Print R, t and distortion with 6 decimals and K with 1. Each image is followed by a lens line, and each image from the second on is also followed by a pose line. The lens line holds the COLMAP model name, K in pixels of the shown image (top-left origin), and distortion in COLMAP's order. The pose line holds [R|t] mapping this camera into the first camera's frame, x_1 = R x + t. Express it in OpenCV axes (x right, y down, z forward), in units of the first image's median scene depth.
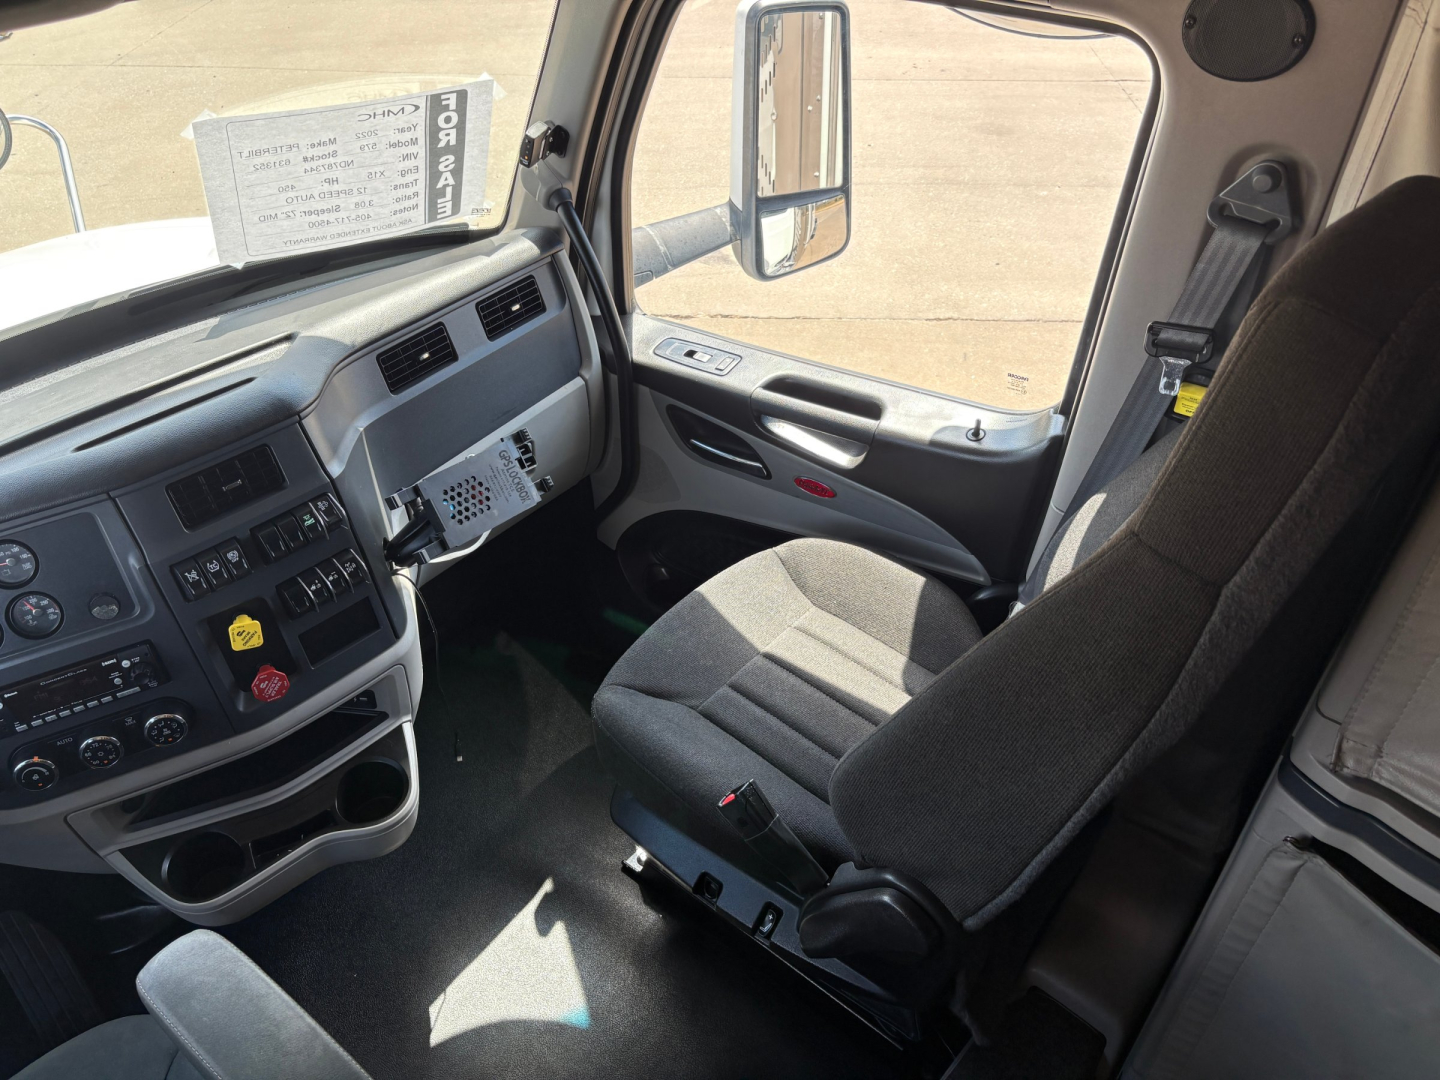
lens RADIAL K [[1097.1, 0, 741.6], [0, 1097.1, 530.5], [0, 0, 1]] dist [0.017943, -0.015379]
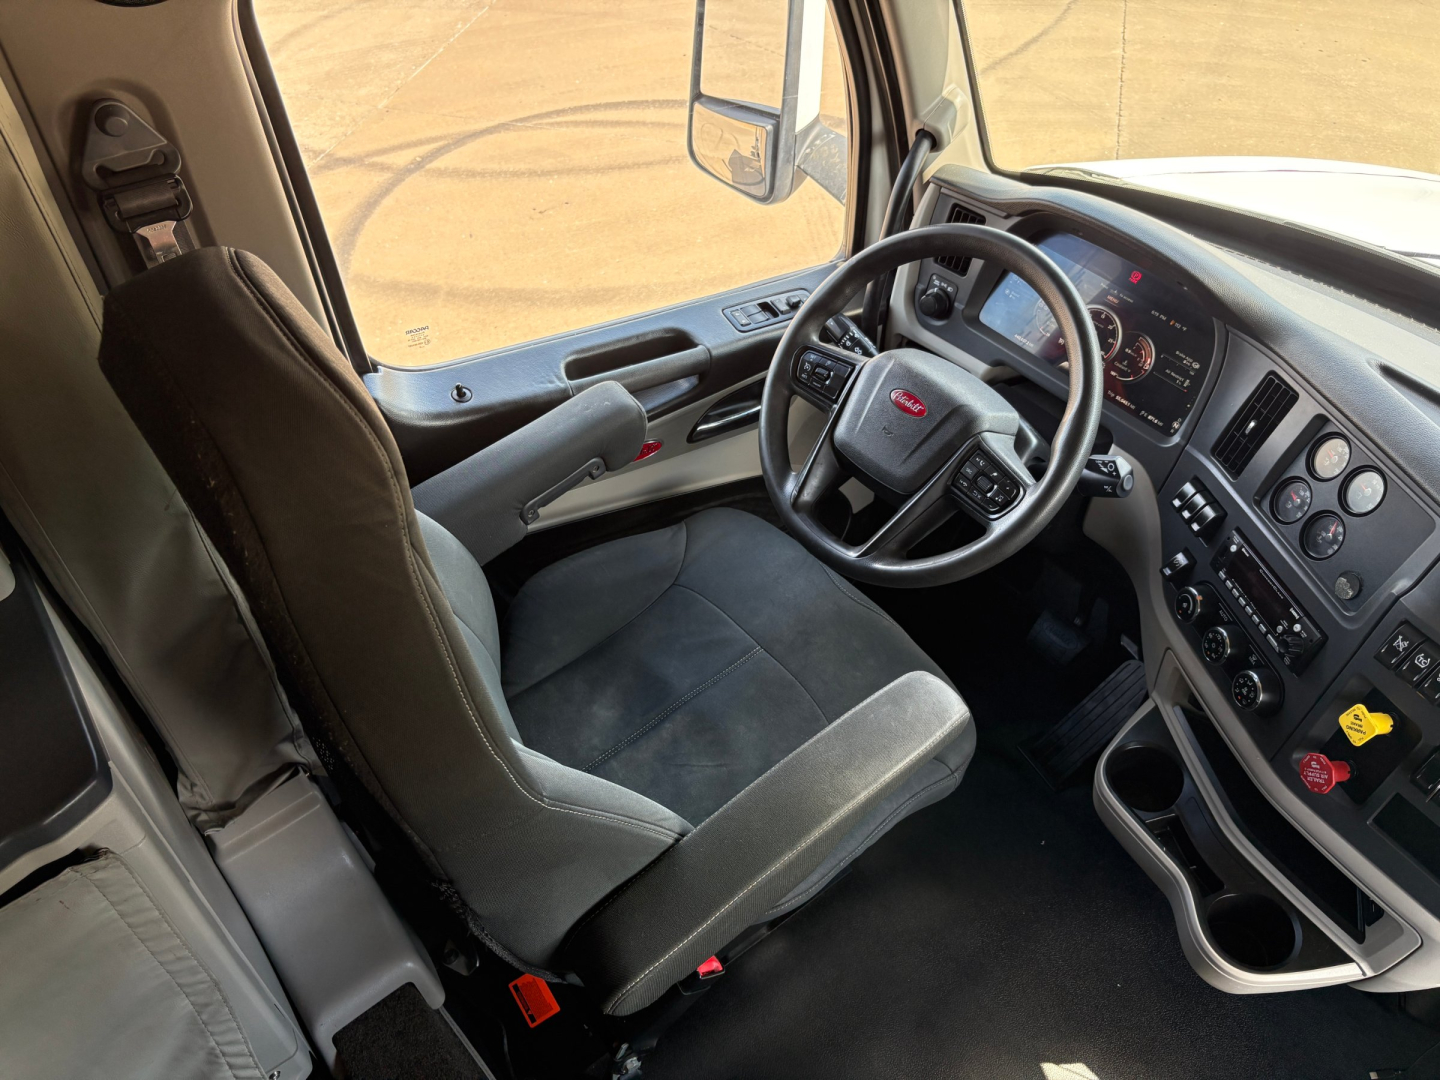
lens RADIAL K [[1097.1, 0, 724.5], [0, 1097.1, 547.1], [0, 0, 1]] dist [0.017943, -0.015379]
pose [[-0.245049, 0.686563, -0.684531, 0.165267], [-0.634052, 0.420646, 0.648872, -0.209377], [0.733437, 0.593033, 0.332238, 0.272884]]
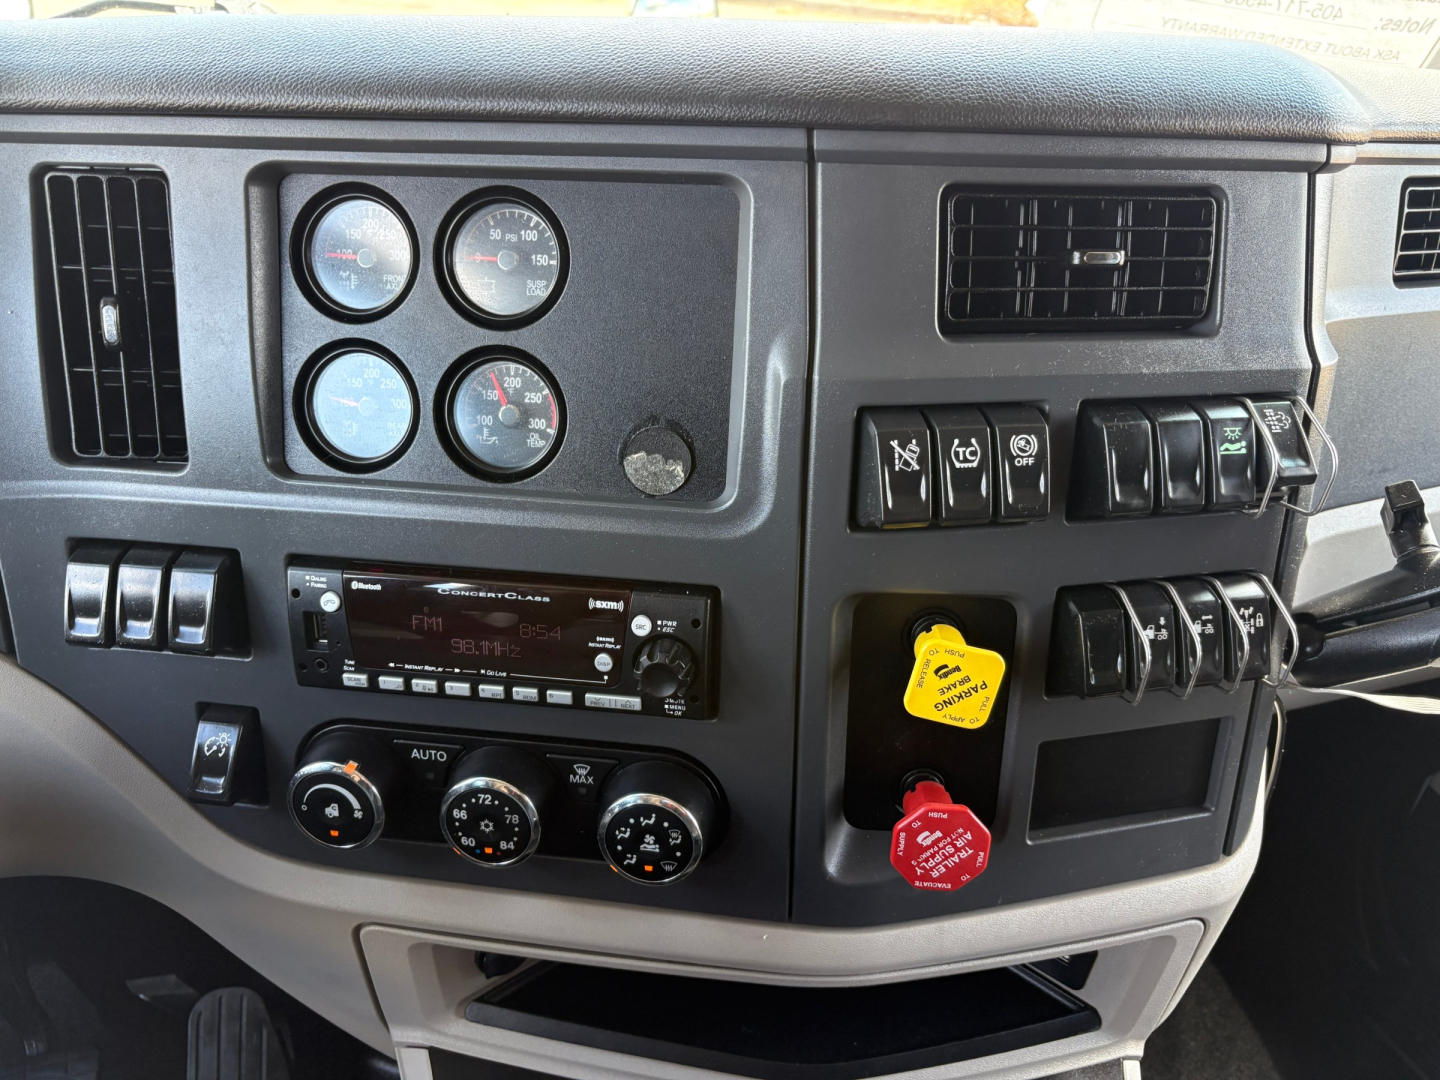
lens RADIAL K [[1097.1, 0, 729.6], [0, 1097.1, 537.3], [0, 0, 1]] dist [0.017943, -0.015379]
pose [[0.847440, 0.332915, -0.413537, -0.388444], [-0.393403, 0.916842, -0.068083, 0.105418], [0.356483, 0.220383, 0.907938, 0.666362]]
